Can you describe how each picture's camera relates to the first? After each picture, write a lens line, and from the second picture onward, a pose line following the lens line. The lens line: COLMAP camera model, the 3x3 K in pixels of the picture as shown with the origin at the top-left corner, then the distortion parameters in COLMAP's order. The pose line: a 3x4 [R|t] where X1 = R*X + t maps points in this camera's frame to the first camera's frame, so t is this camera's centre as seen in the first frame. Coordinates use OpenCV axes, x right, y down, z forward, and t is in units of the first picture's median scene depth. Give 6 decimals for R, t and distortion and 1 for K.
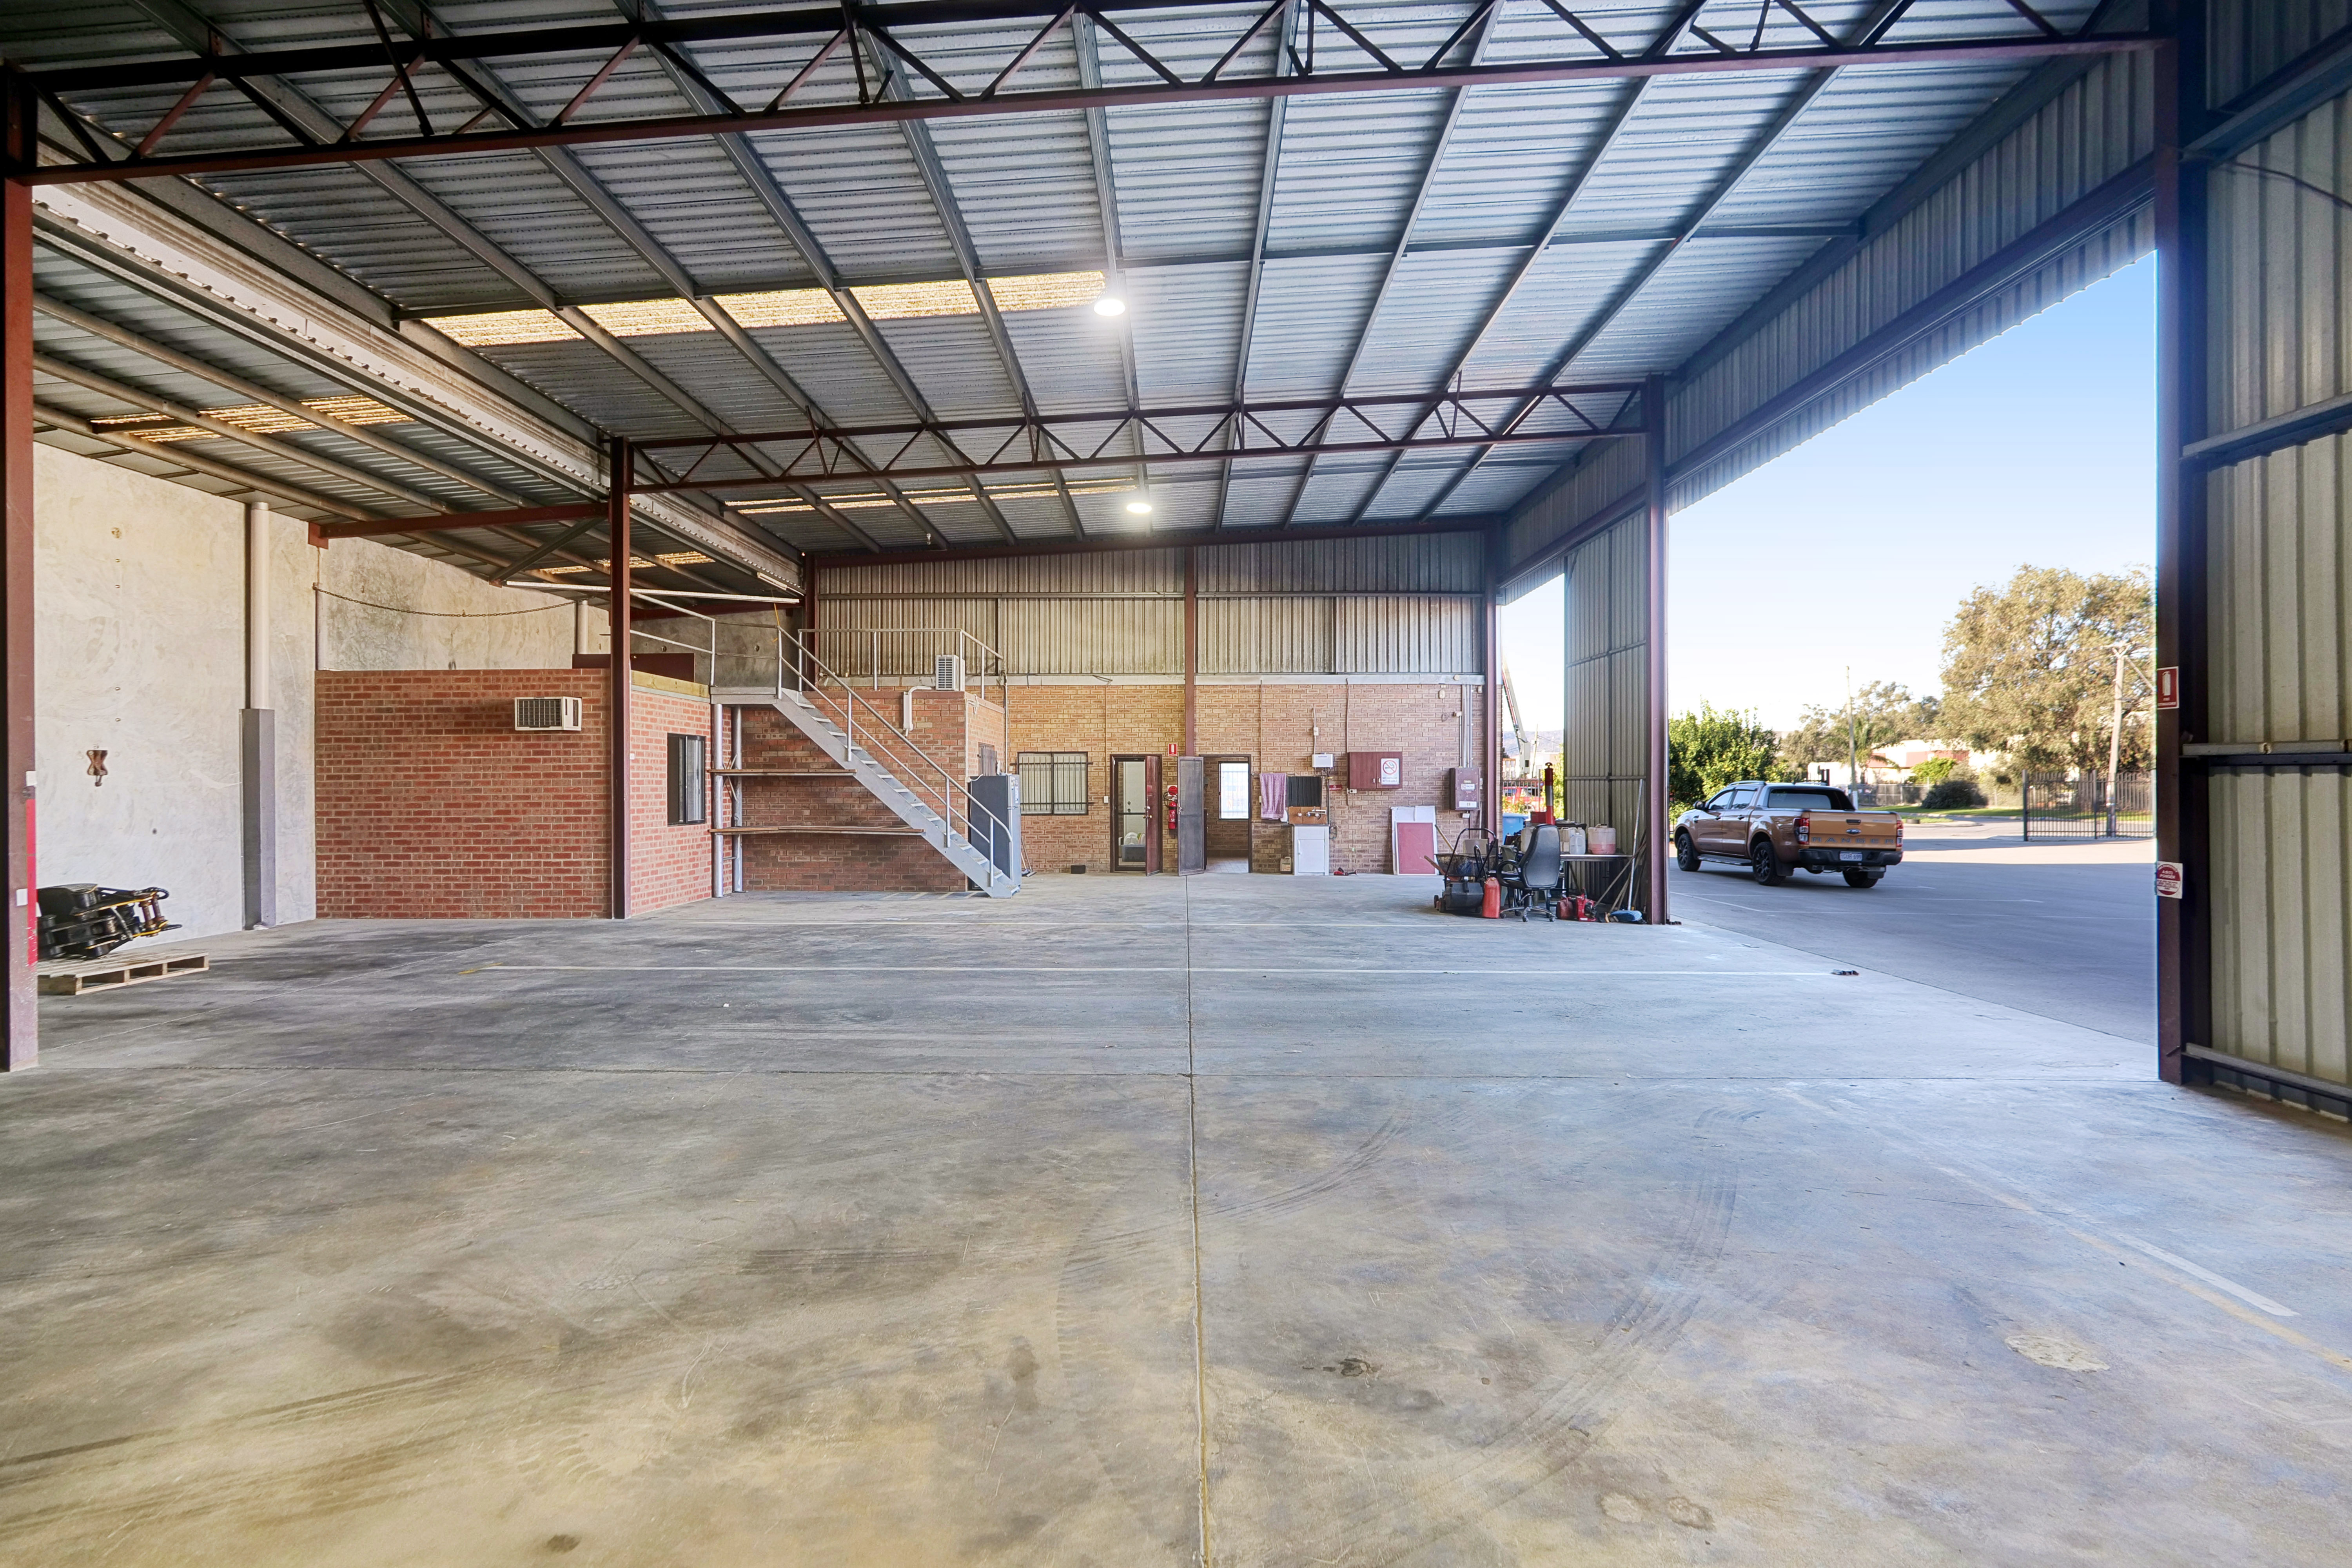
lens RADIAL K [[1137.9, 0, 1154.3], [0, 1137.9, 781.8], [0, 0, 1]] dist [-0.024723, 0.013066]
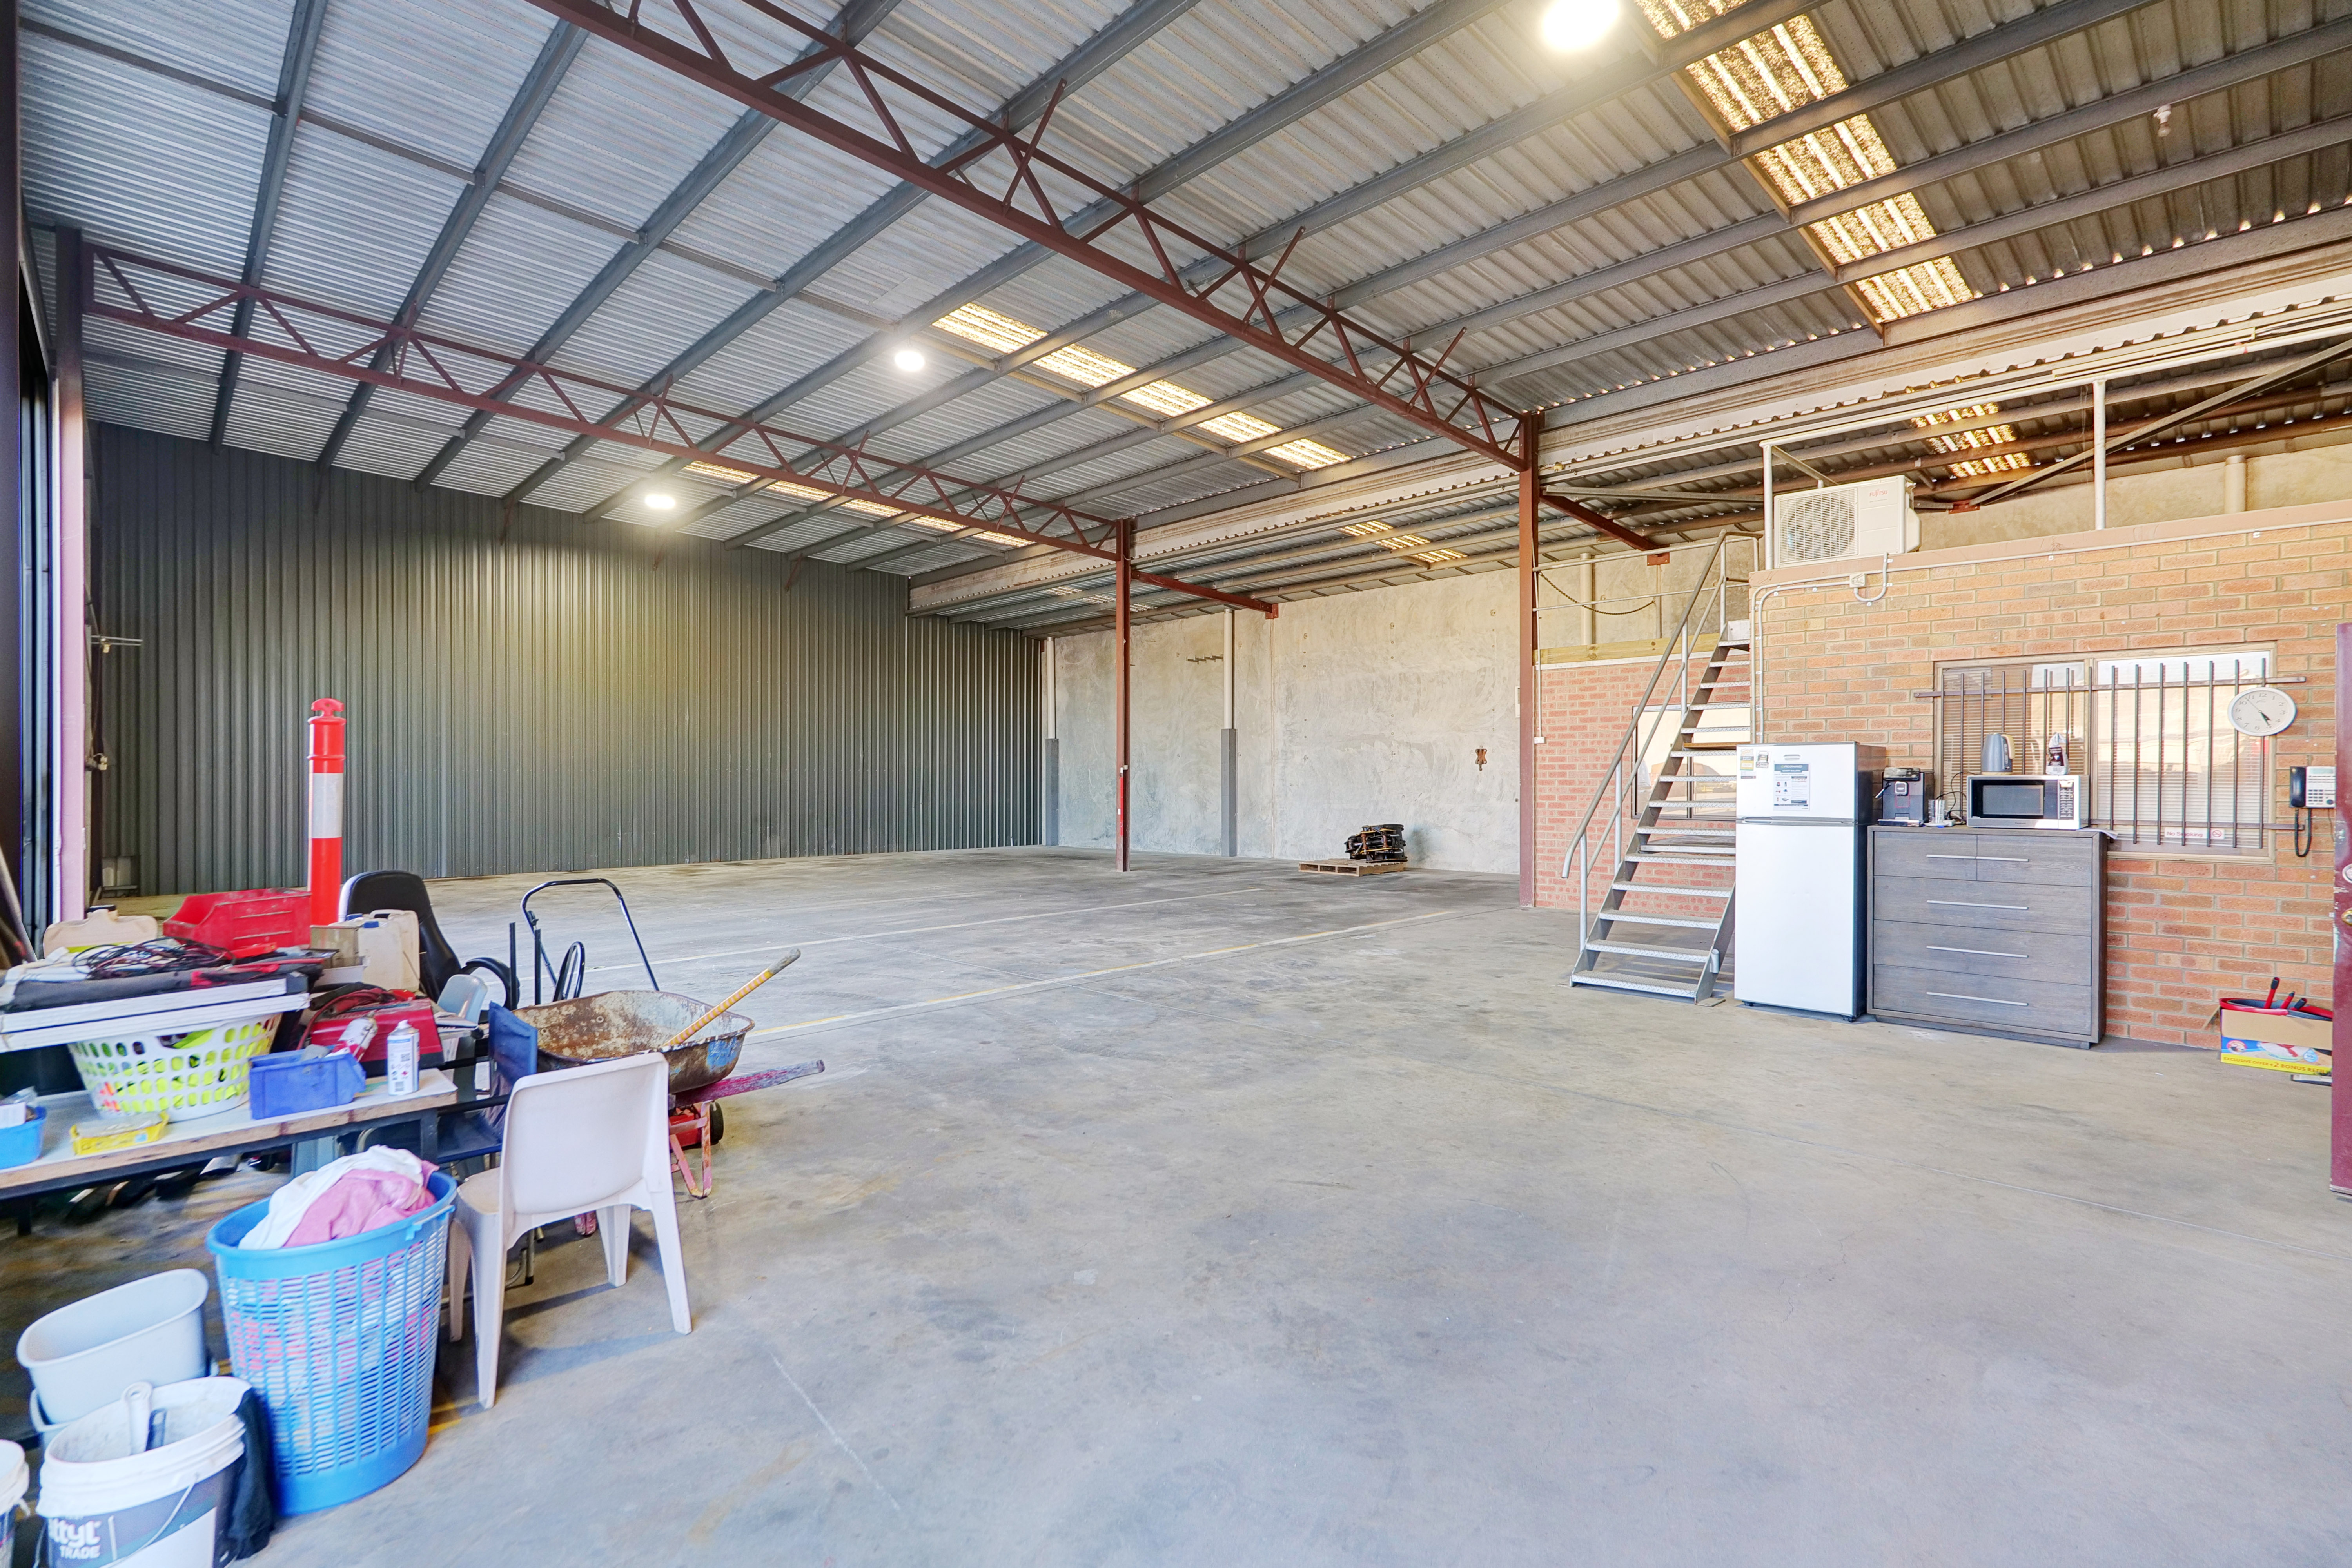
lens RADIAL K [[1099.4, 0, 1182.1], [0, 1099.4, 782.2], [0, 0, 1]] dist [-0.009534, 0.000127]
pose [[-0.696445, 0.008160, -0.717563, 0.408734], [0.005907, 0.999967, 0.005639, 0.007158], [0.717586, -0.000311, -0.696470, 1.397500]]
